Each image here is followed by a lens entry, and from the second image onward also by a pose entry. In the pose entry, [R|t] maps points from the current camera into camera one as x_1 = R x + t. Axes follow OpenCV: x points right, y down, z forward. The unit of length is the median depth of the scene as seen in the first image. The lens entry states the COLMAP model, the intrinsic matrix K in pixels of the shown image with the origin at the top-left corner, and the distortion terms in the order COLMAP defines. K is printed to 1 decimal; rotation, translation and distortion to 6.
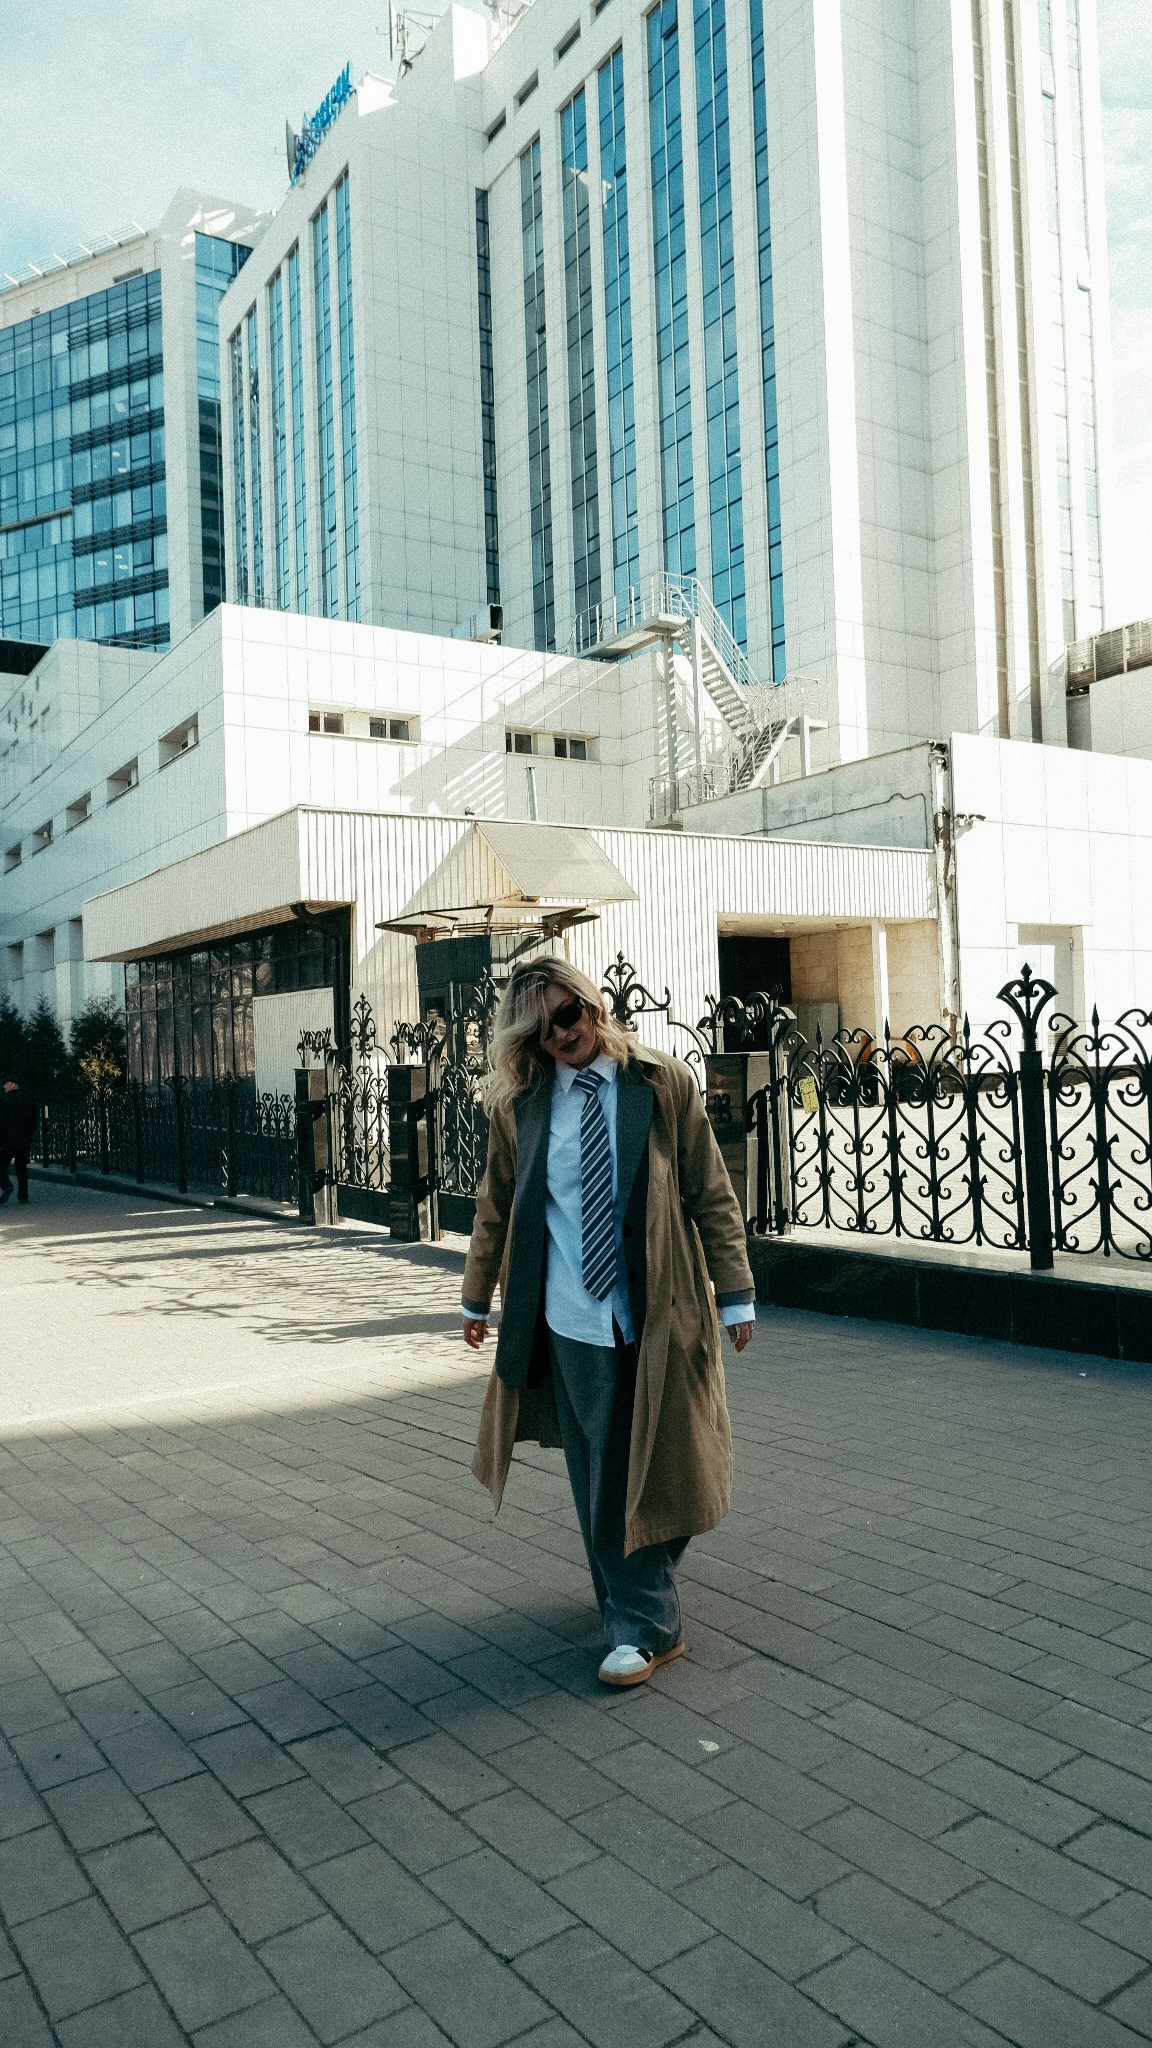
lens RADIAL K [[1339.9, 0, 573.2], [0, 1339.9, 1063.0], [0, 0, 1]] dist [-0.013597, 0.002532]
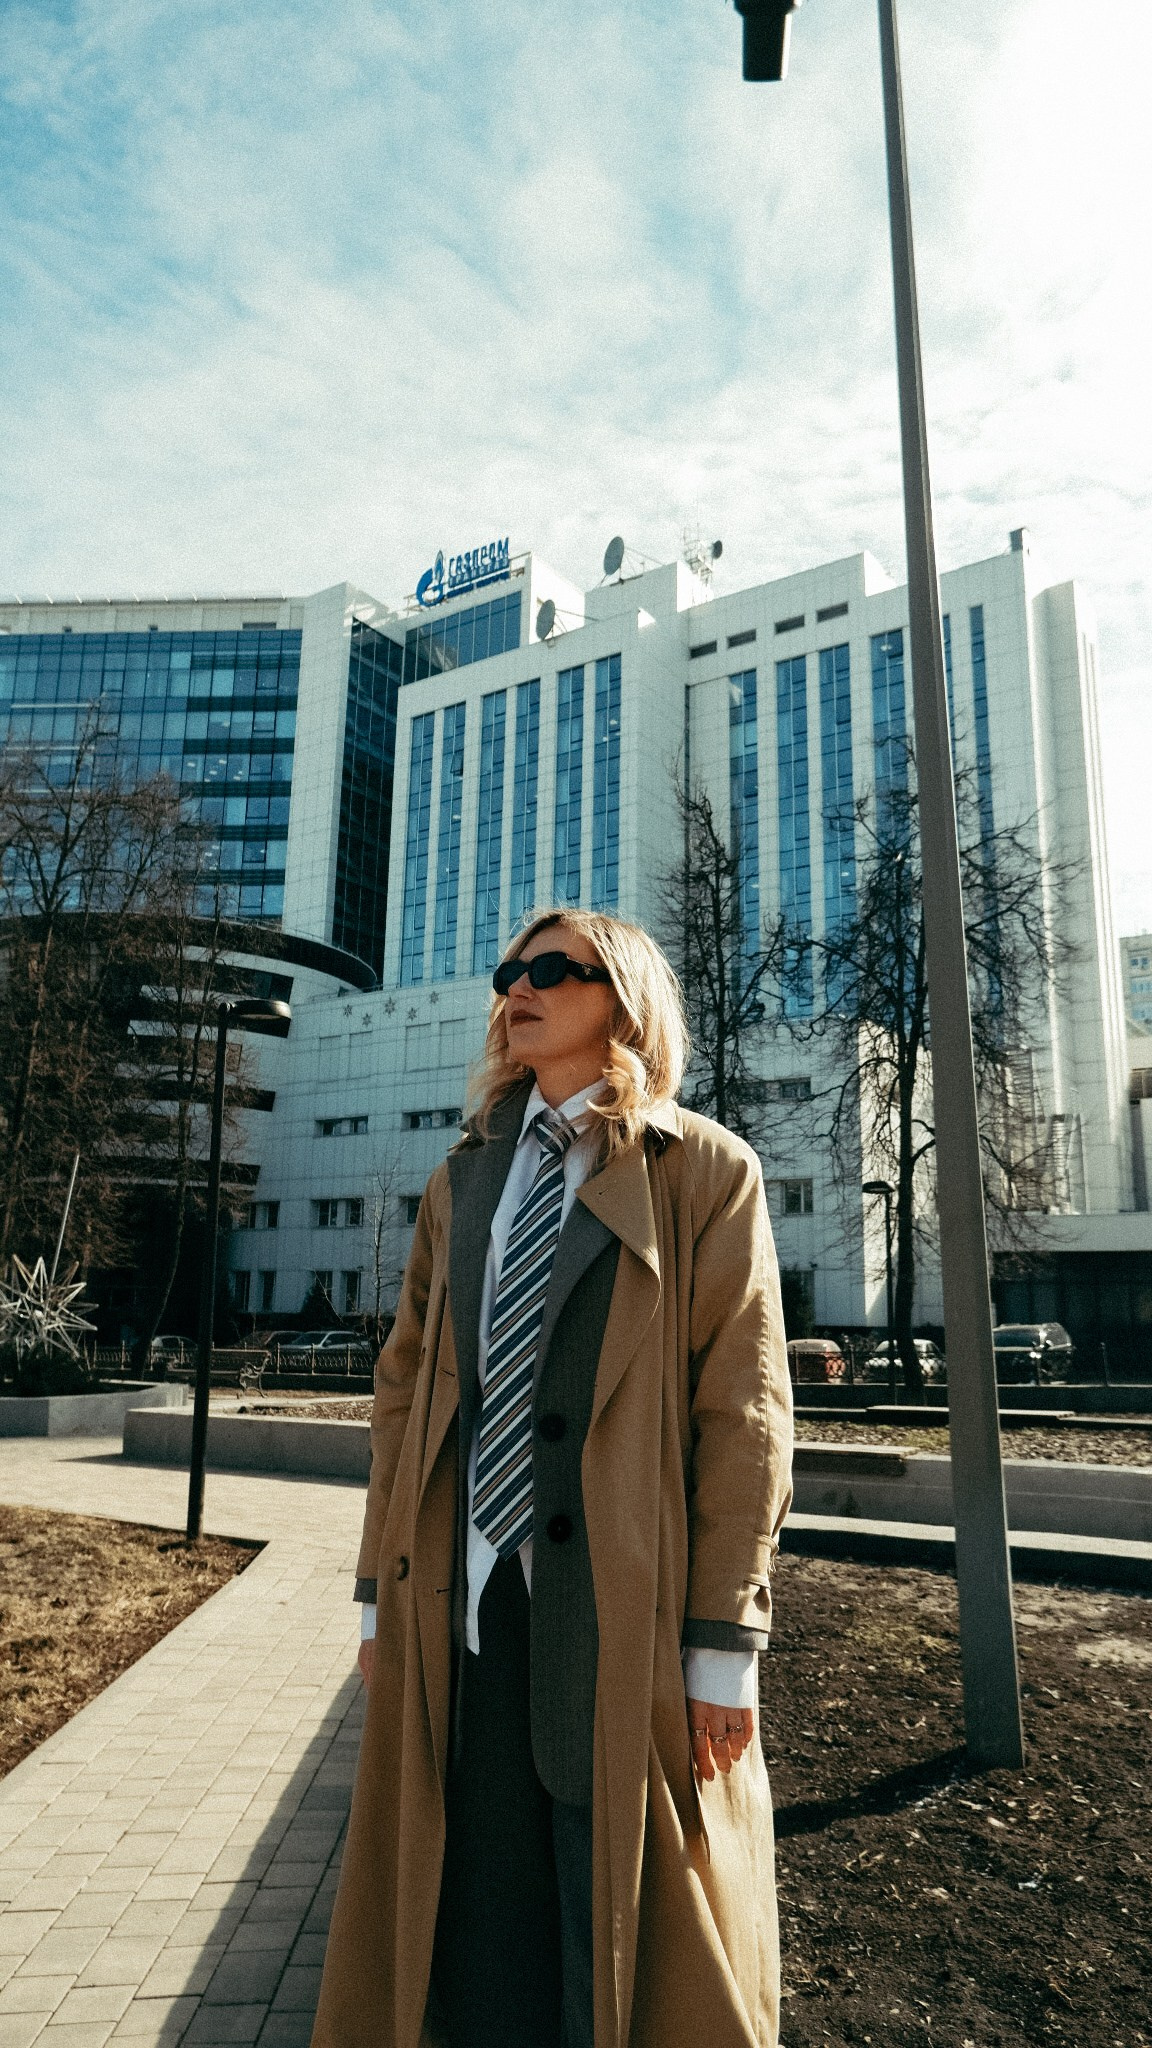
lens RADIAL K [[1339.9, 0, 581.2], [0, 1339.9, 1014.1], [0, 0, 1]] dist [-0.013597, 0.002532]
pose [[0.912489, 0.127641, 0.388679, -0.701764], [-0.034844, 0.970877, -0.237031, 0.018824], [-0.407614, 0.202745, 0.890362, -0.142643]]
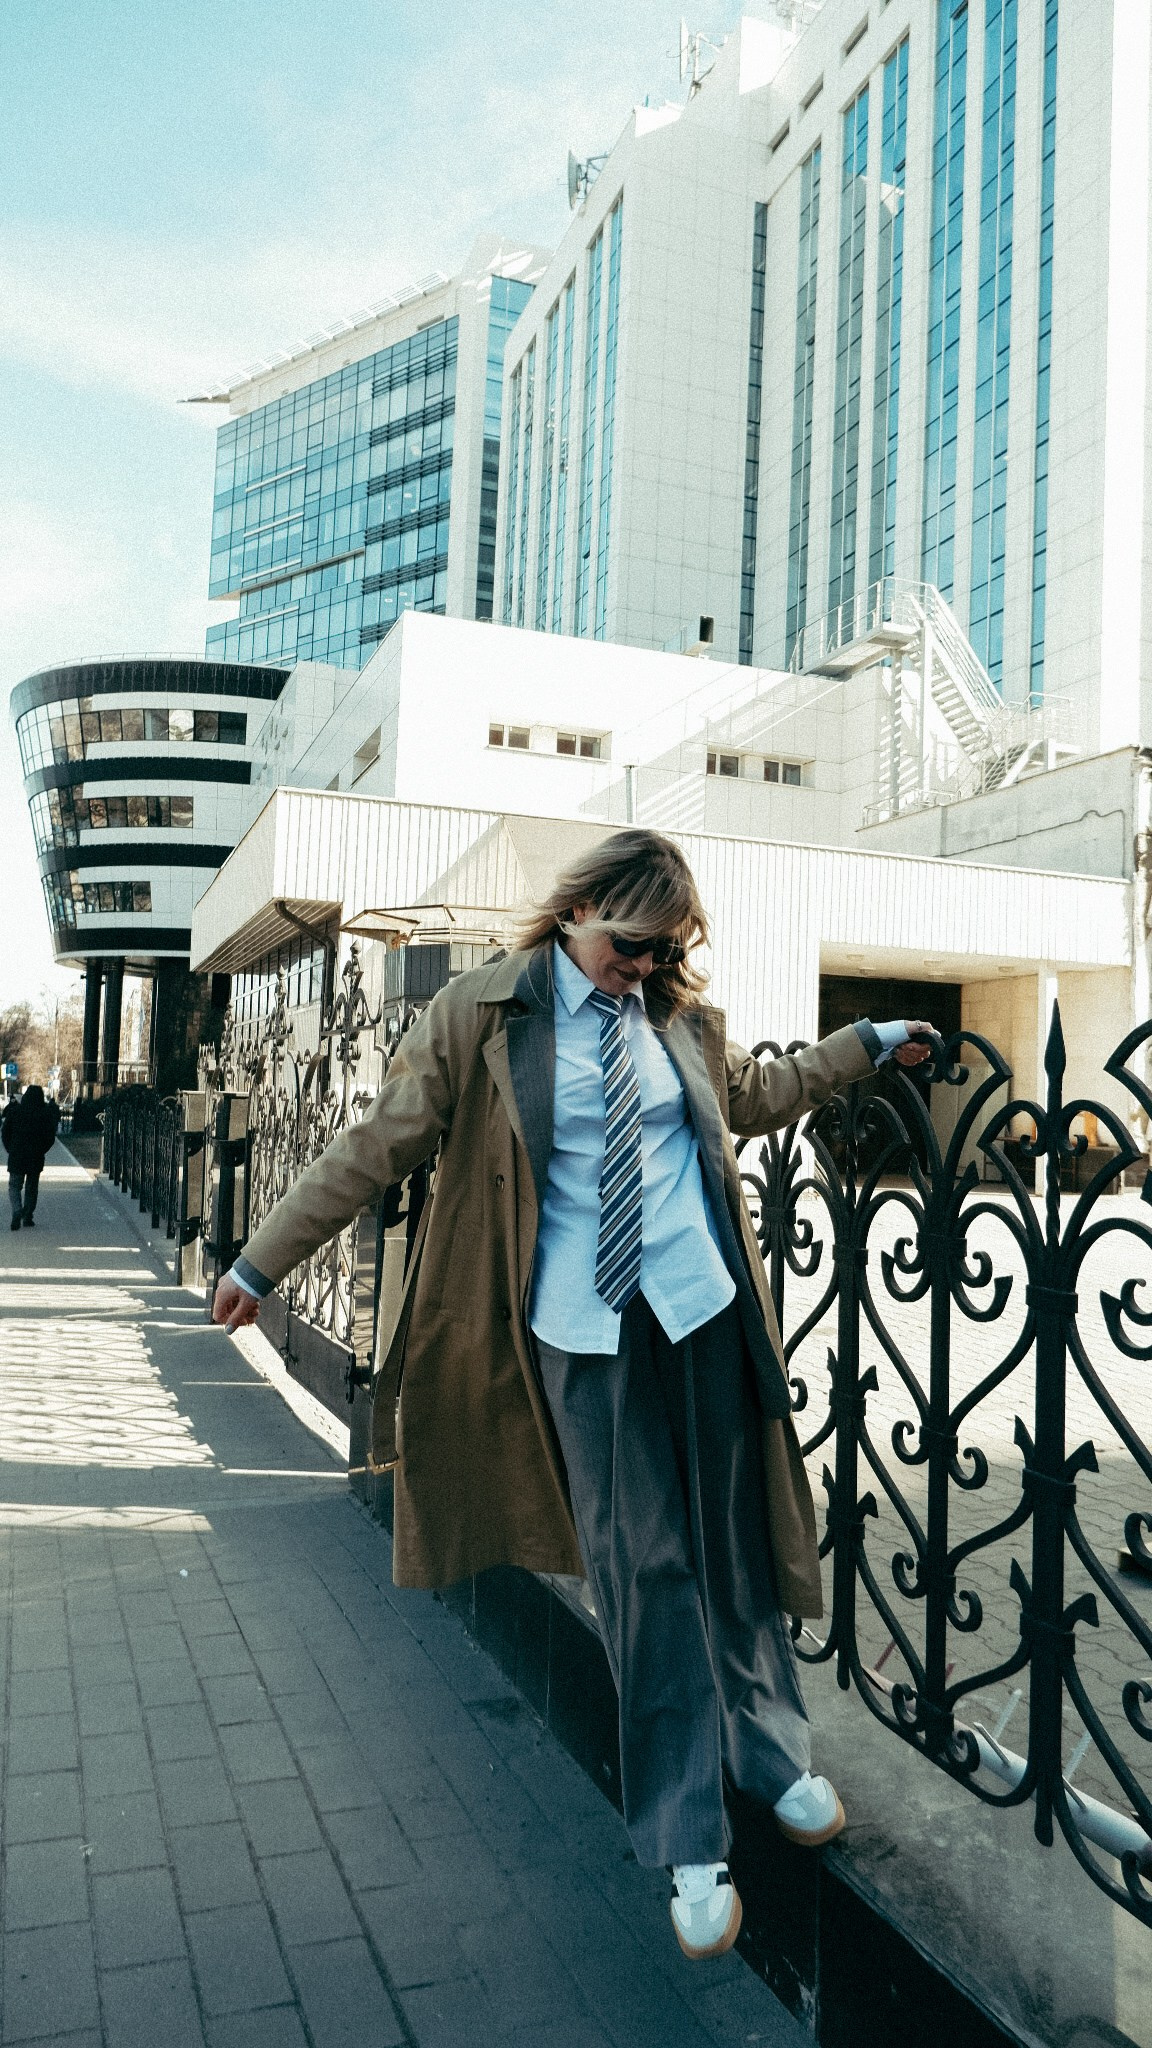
lens RADIAL K [[1339.9, 0, 574.1], [0, 1339.9, 1060.5], [0, 0, 1]] dist [-0.013597, 0.002532]
pose [[0.973353, 0.063833, -0.220249, 0.052530], [-0.072068, 0.996962, -0.029550, -0.001896], [0.217694, 0.044635, 0.974996, 0.064478]]
